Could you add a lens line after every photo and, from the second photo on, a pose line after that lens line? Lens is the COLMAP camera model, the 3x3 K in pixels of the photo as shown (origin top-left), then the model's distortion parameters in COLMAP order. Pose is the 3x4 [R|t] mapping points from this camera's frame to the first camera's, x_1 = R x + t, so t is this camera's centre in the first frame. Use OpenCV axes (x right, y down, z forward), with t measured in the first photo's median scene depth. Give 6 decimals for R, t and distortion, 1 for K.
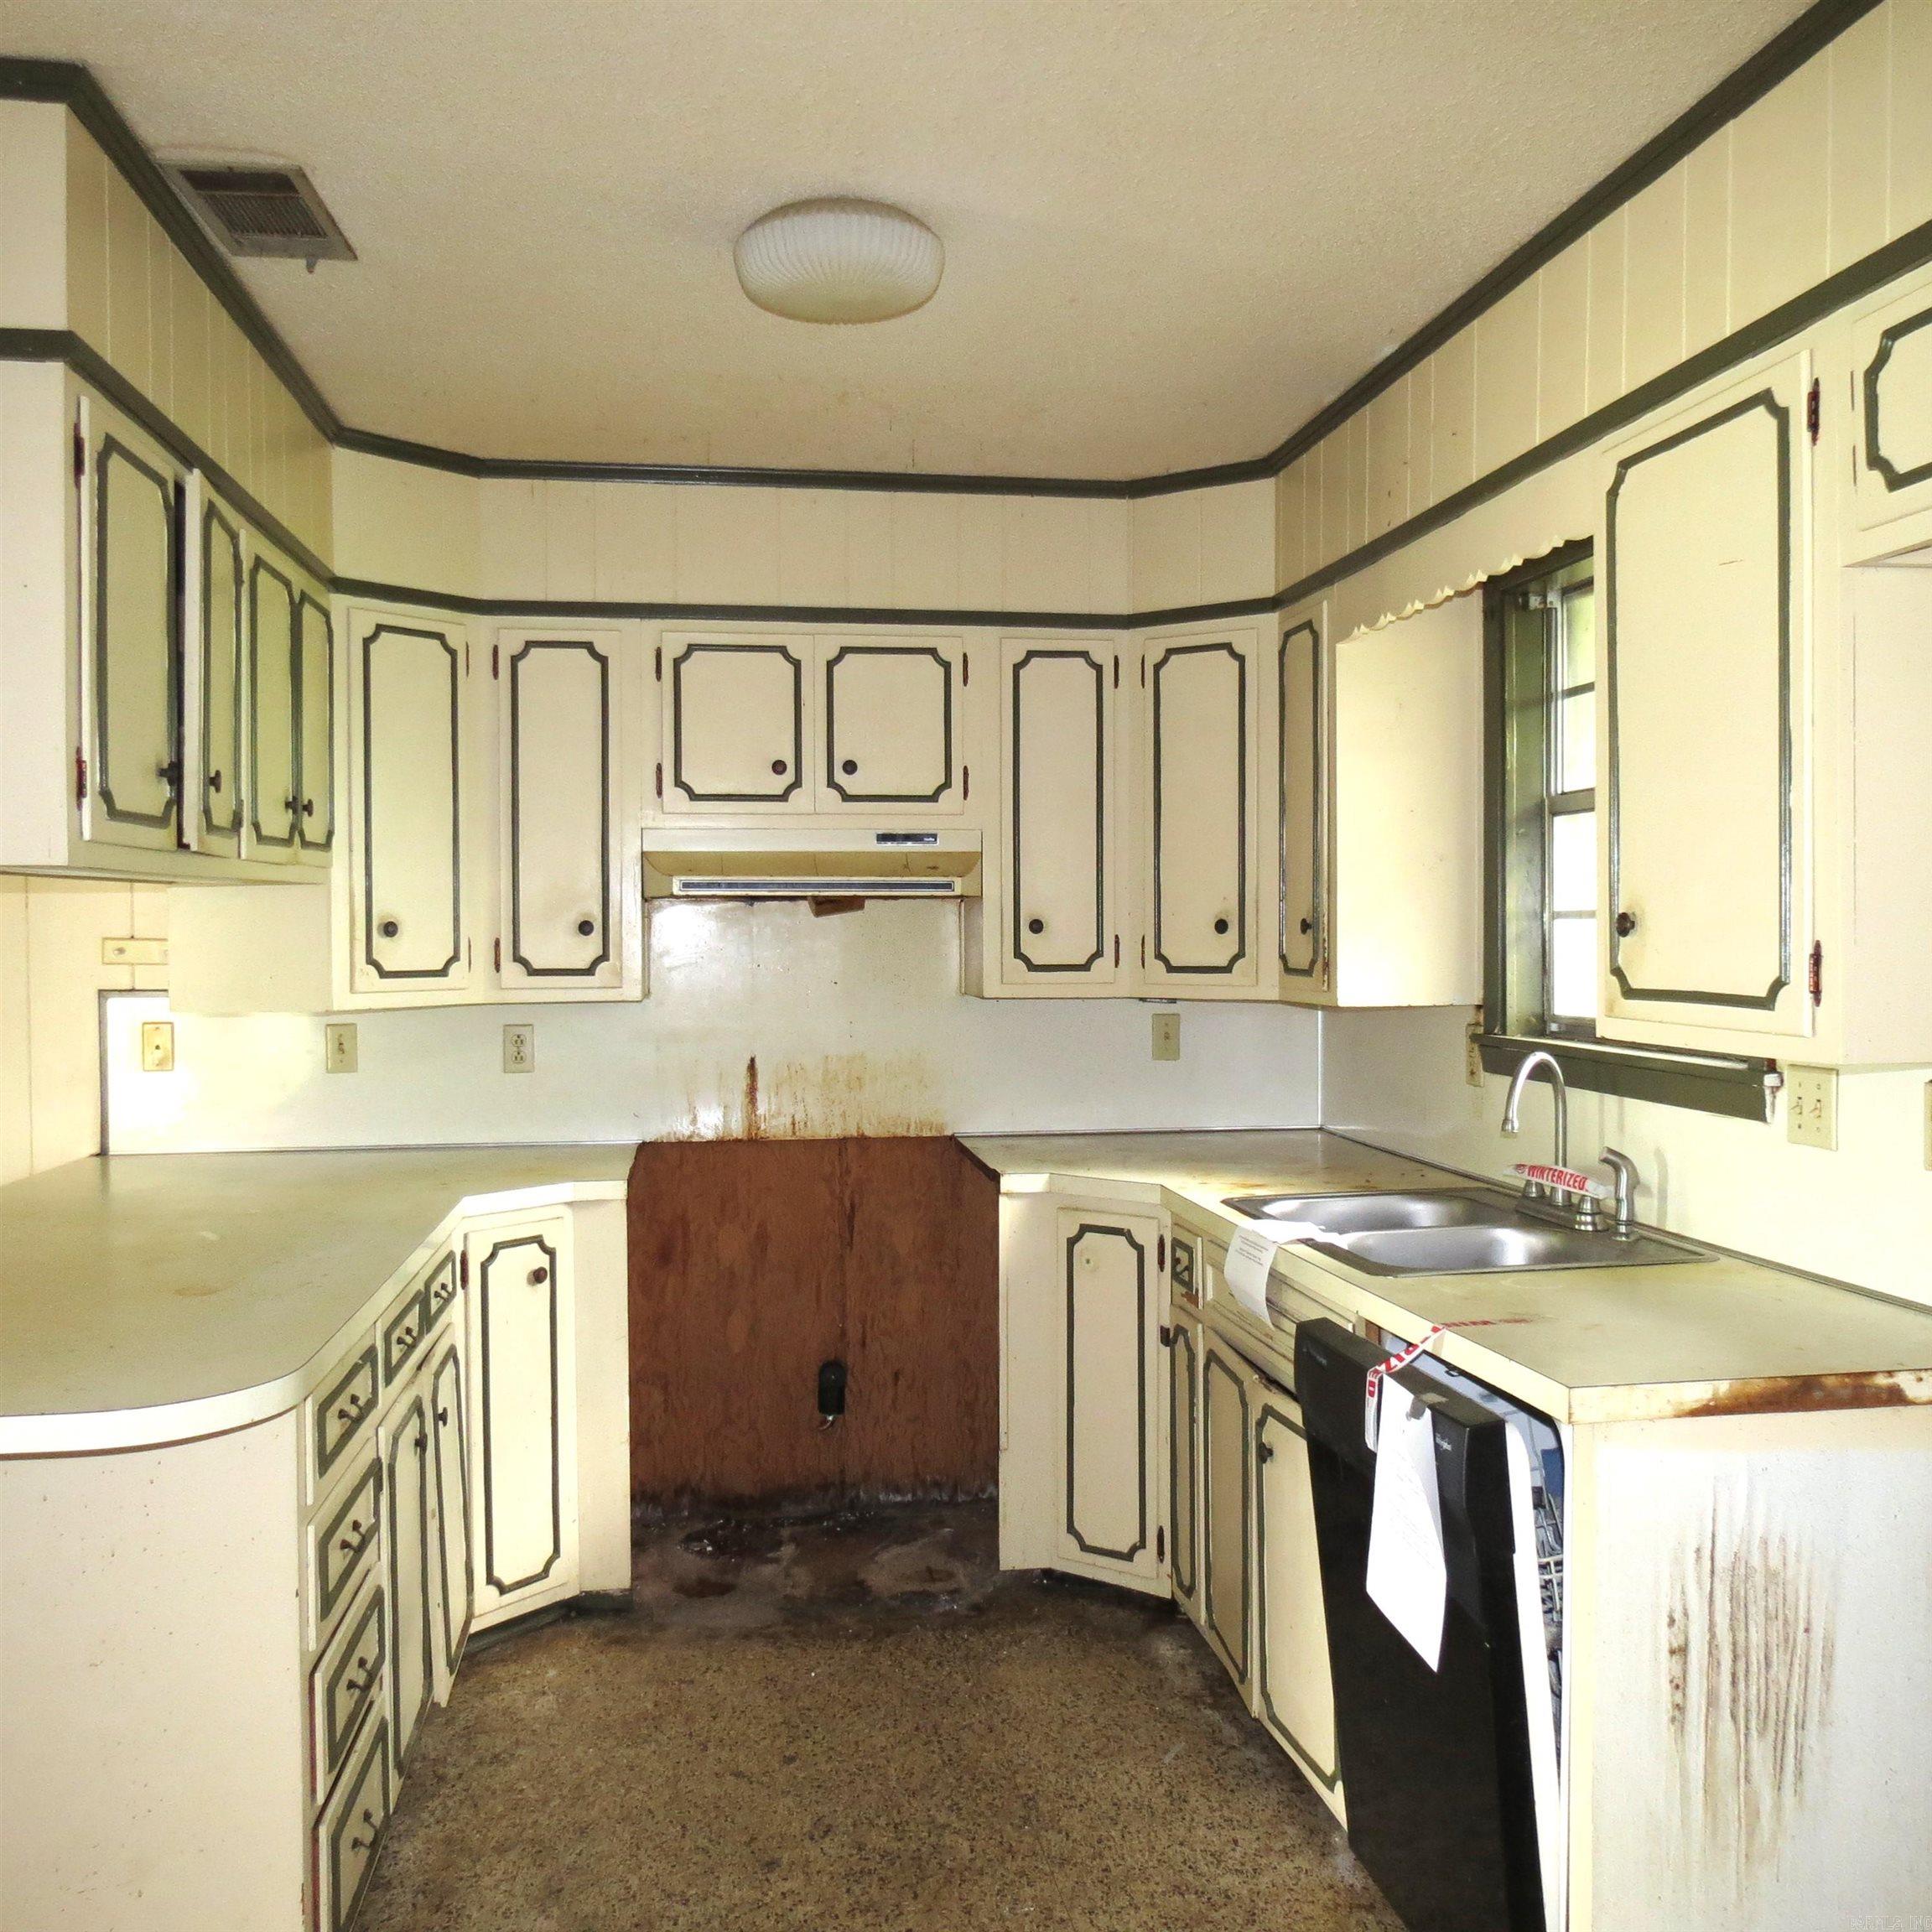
lens RADIAL K [[1823.7, 0, 974.5], [0, 1823.7, 957.8], [0, 0, 1]] dist [-0.030513, 0.000000]
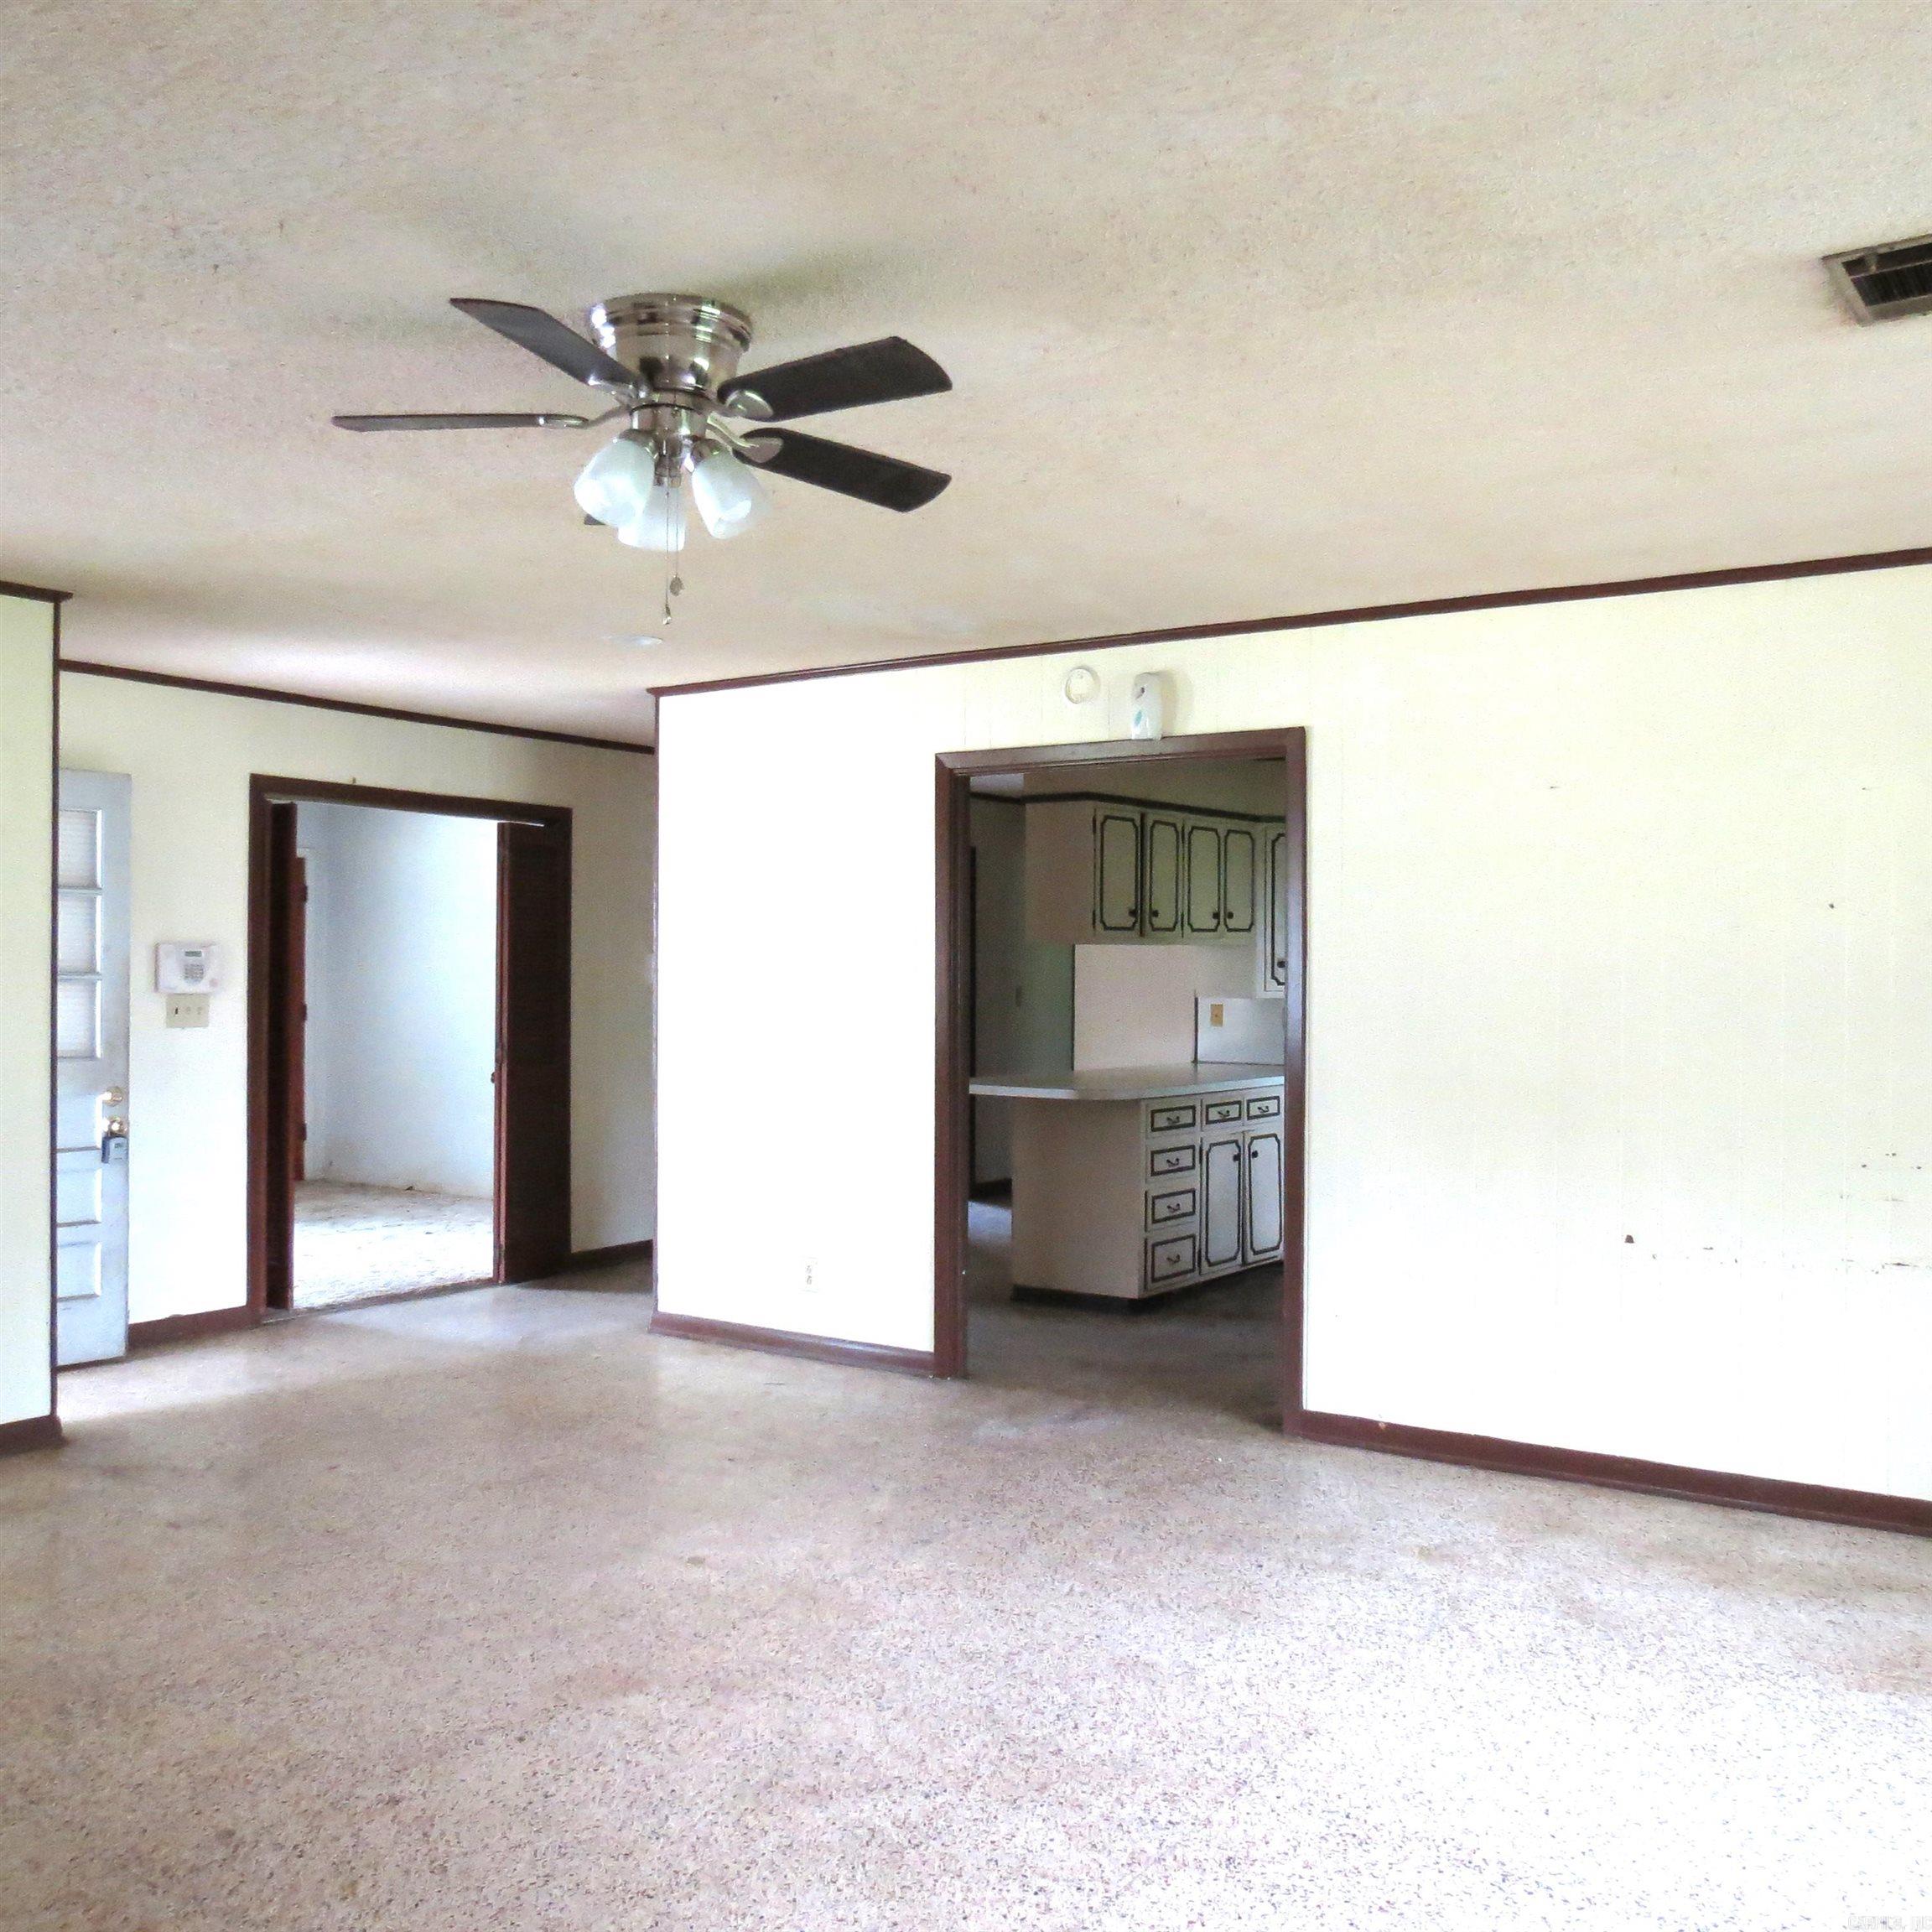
lens RADIAL K [[1826.6, 0, 977.1], [0, 1826.6, 957.9], [0, 0, 1]] dist [-0.036574, 0.000000]
pose [[0.730703, 0.003356, -0.682687, 1.124409], [-0.015631, 0.999808, -0.011815, 0.011805], [0.682516, 0.019304, 0.730615, -1.103105]]
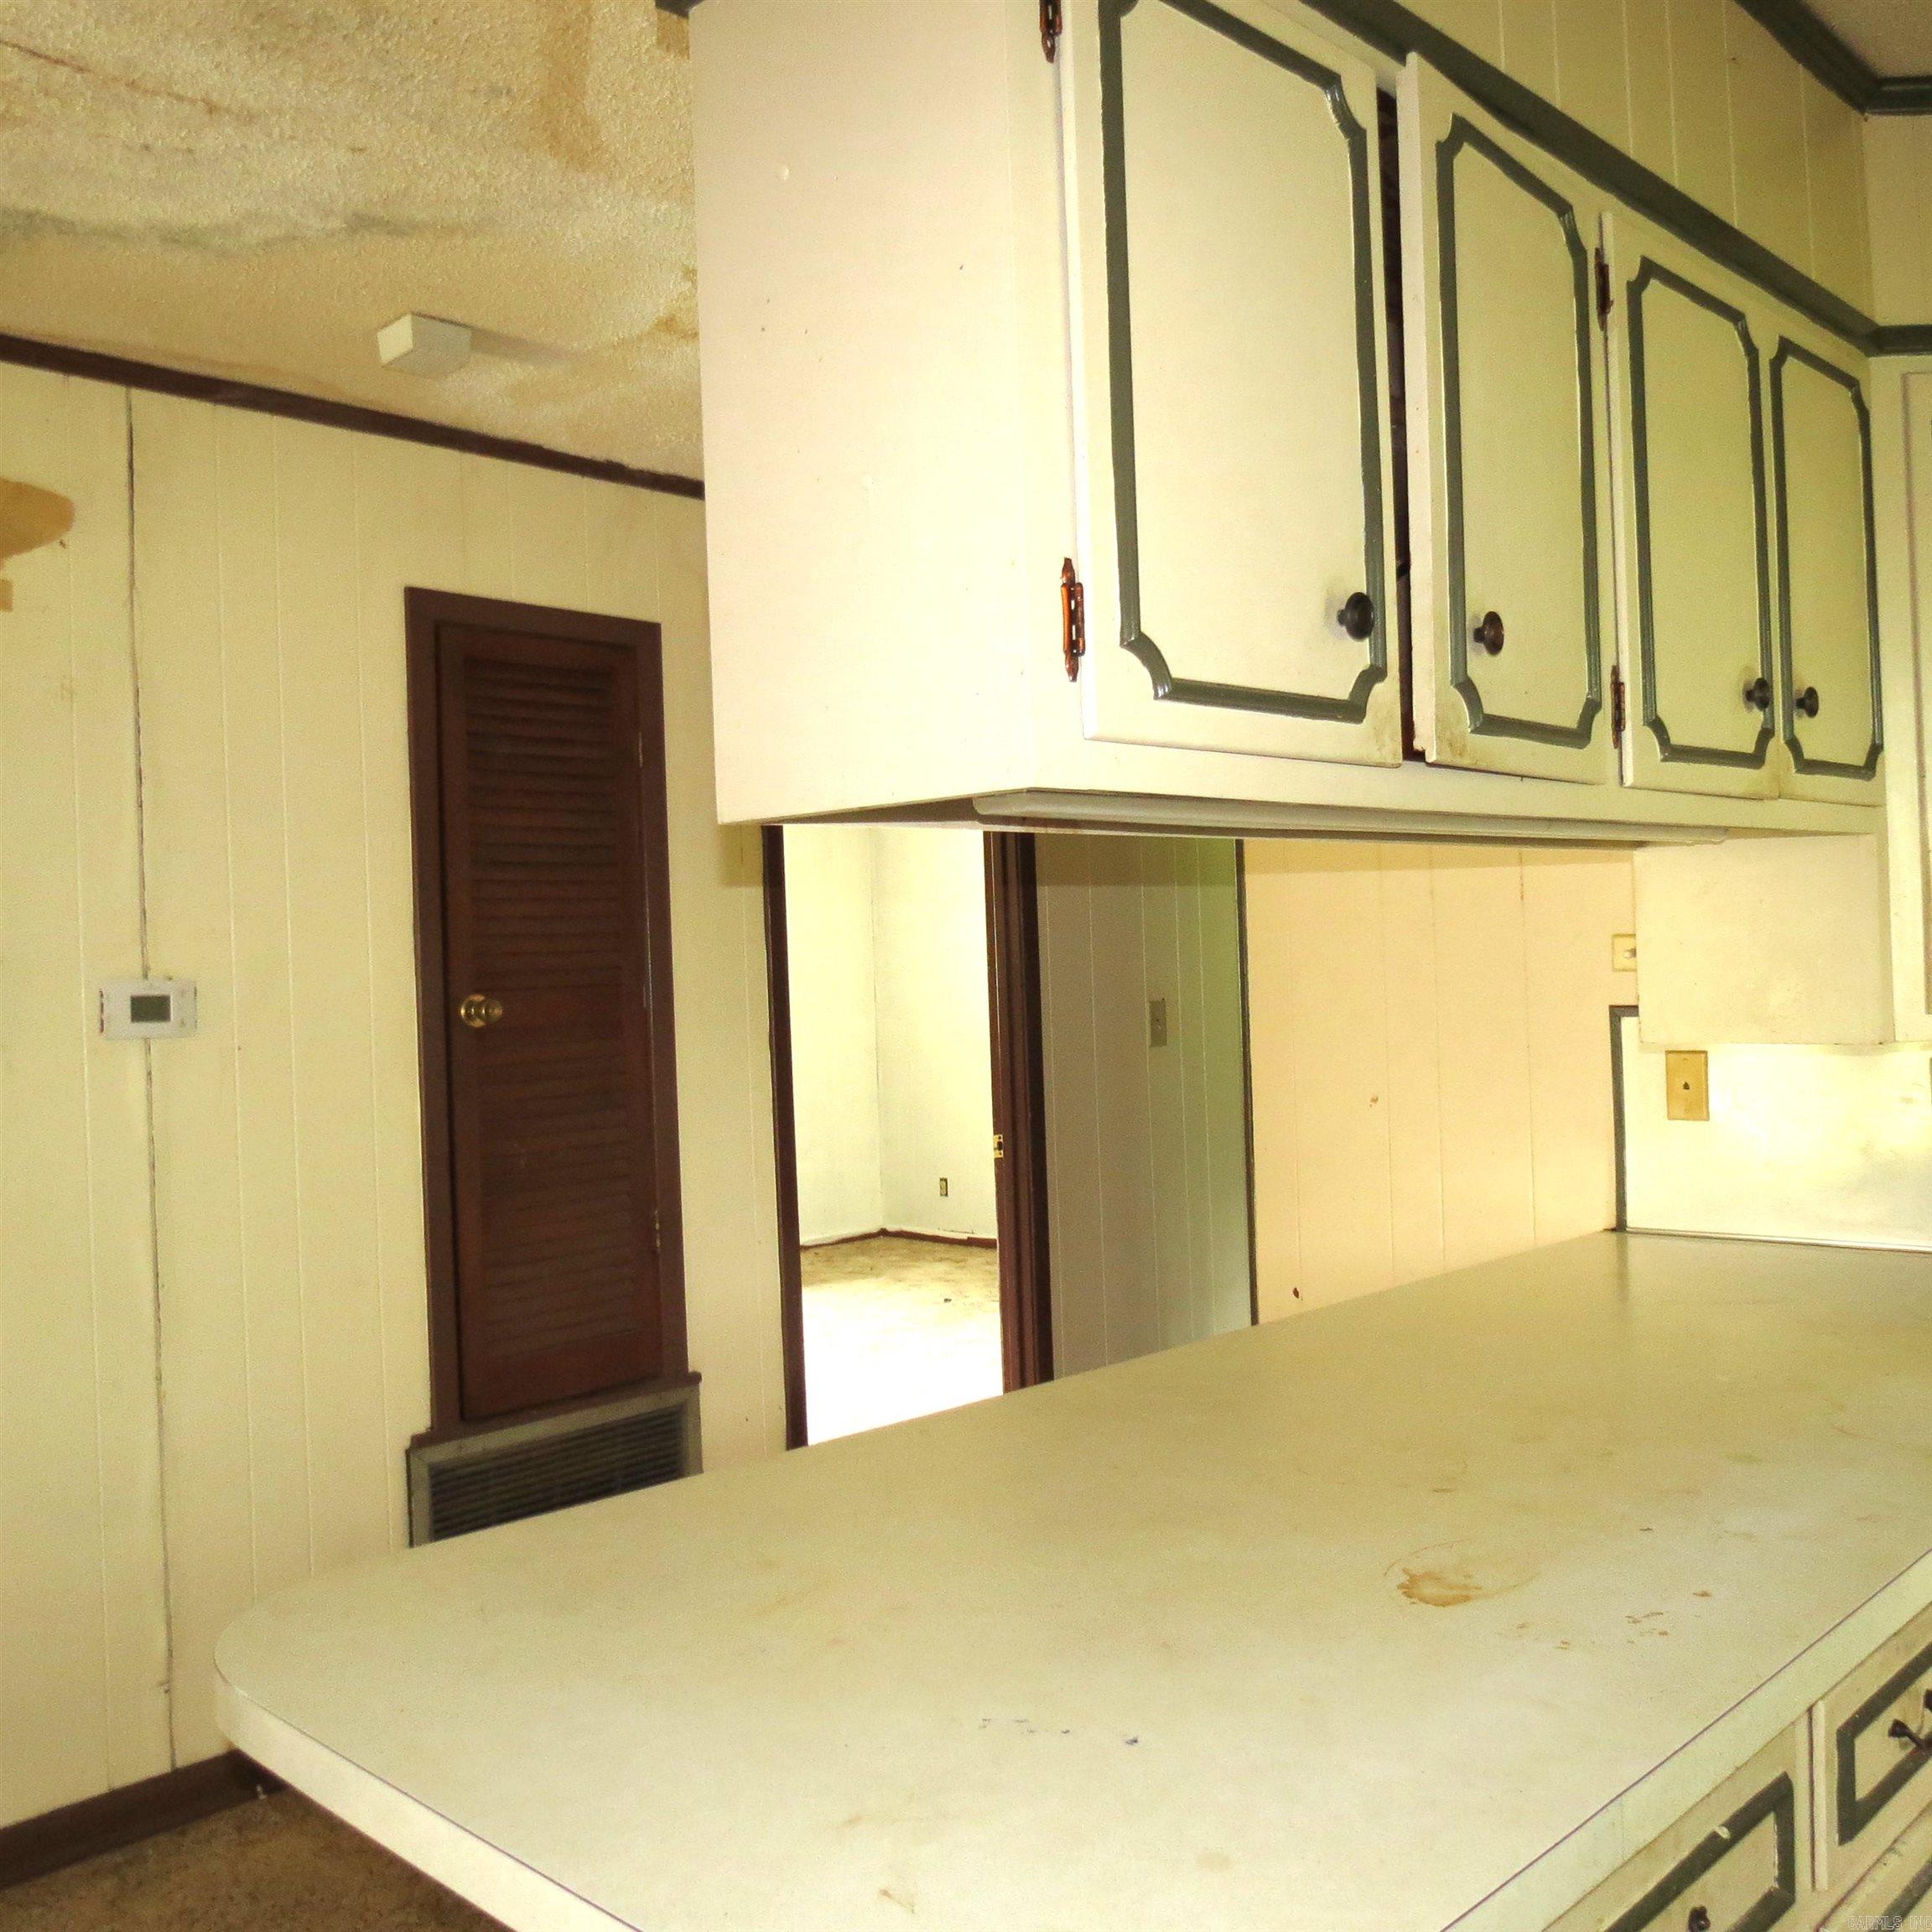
lens RADIAL K [[1823.7, 0, 979.2], [0, 1823.7, 969.4], [0, 0, 1]] dist [-0.030513, 0.000000]
pose [[0.608626, -0.016113, -0.793294, -0.067106], [0.020603, 0.999778, -0.004500, 0.001446], [0.793190, -0.013606, 0.608822, 0.438266]]
